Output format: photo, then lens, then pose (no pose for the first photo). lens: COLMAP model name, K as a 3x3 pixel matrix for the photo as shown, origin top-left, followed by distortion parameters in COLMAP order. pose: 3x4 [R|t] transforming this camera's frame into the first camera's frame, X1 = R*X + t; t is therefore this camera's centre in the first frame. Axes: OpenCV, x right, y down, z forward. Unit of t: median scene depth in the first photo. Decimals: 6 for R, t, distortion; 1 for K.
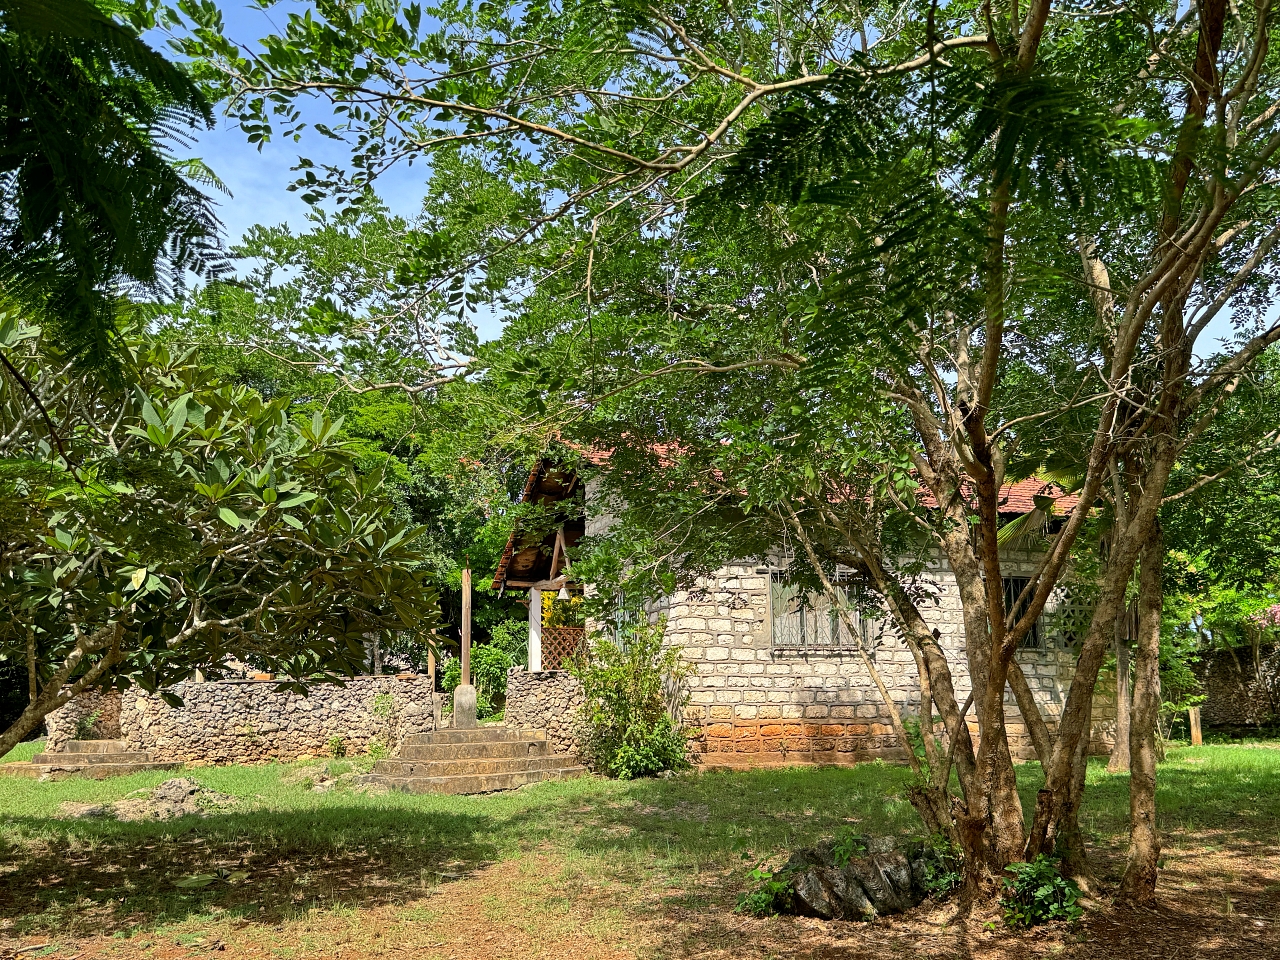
lens RADIAL K [[900.8, 0, 640.3], [0, 900.8, 482.5], [0, 0, 1]] dist [0.048435, -0.057883]
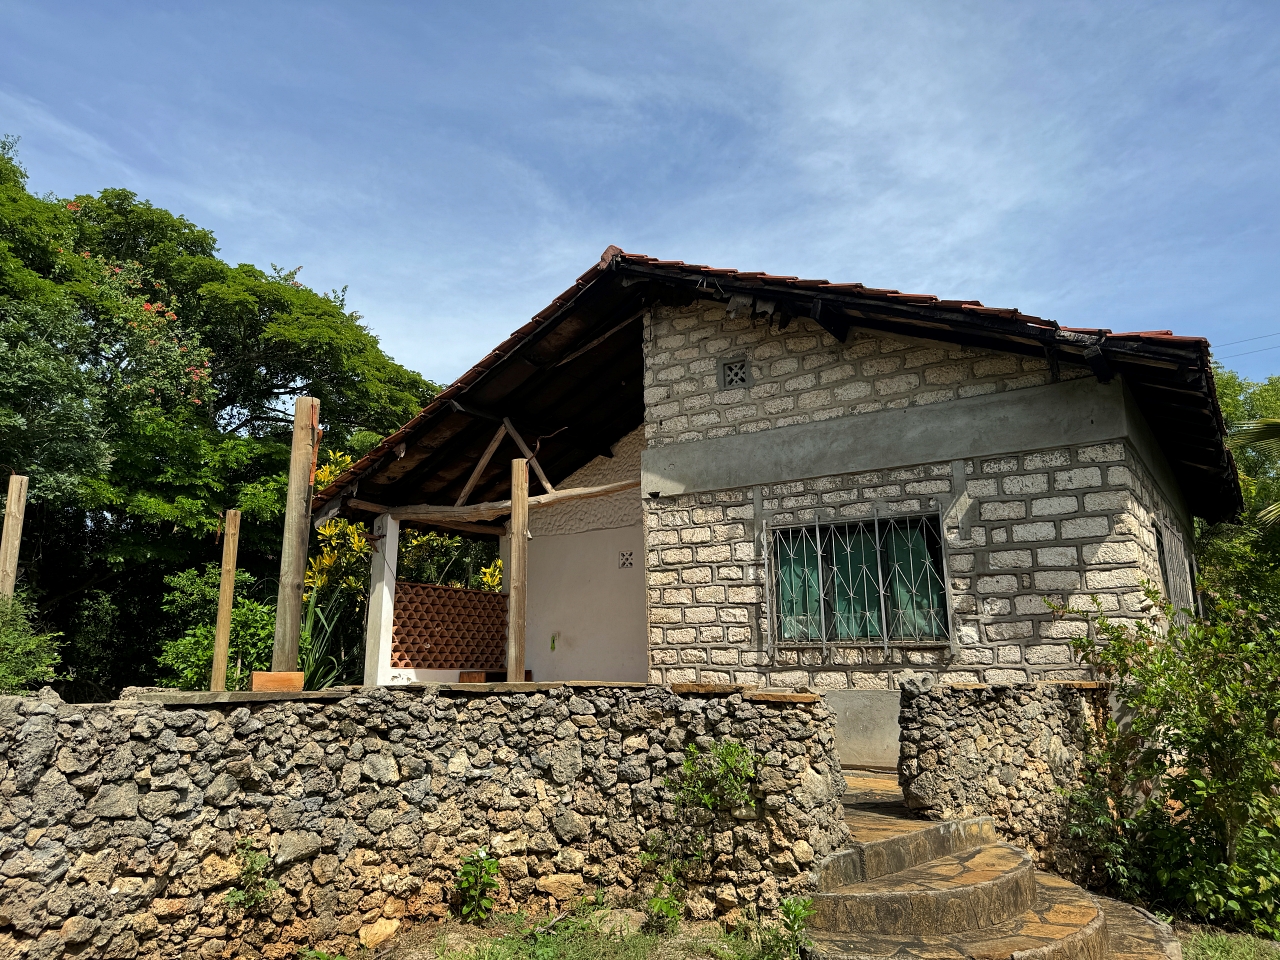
lens RADIAL K [[900.8, 0, 634.6], [0, 900.8, 480.2], [0, 0, 1]] dist [0.048435, -0.057883]
pose [[0.851832, 0.129631, 0.507522, -0.484947], [-0.140977, 0.989880, -0.016217, 0.138422], [-0.504488, -0.057735, 0.861486, 0.694355]]
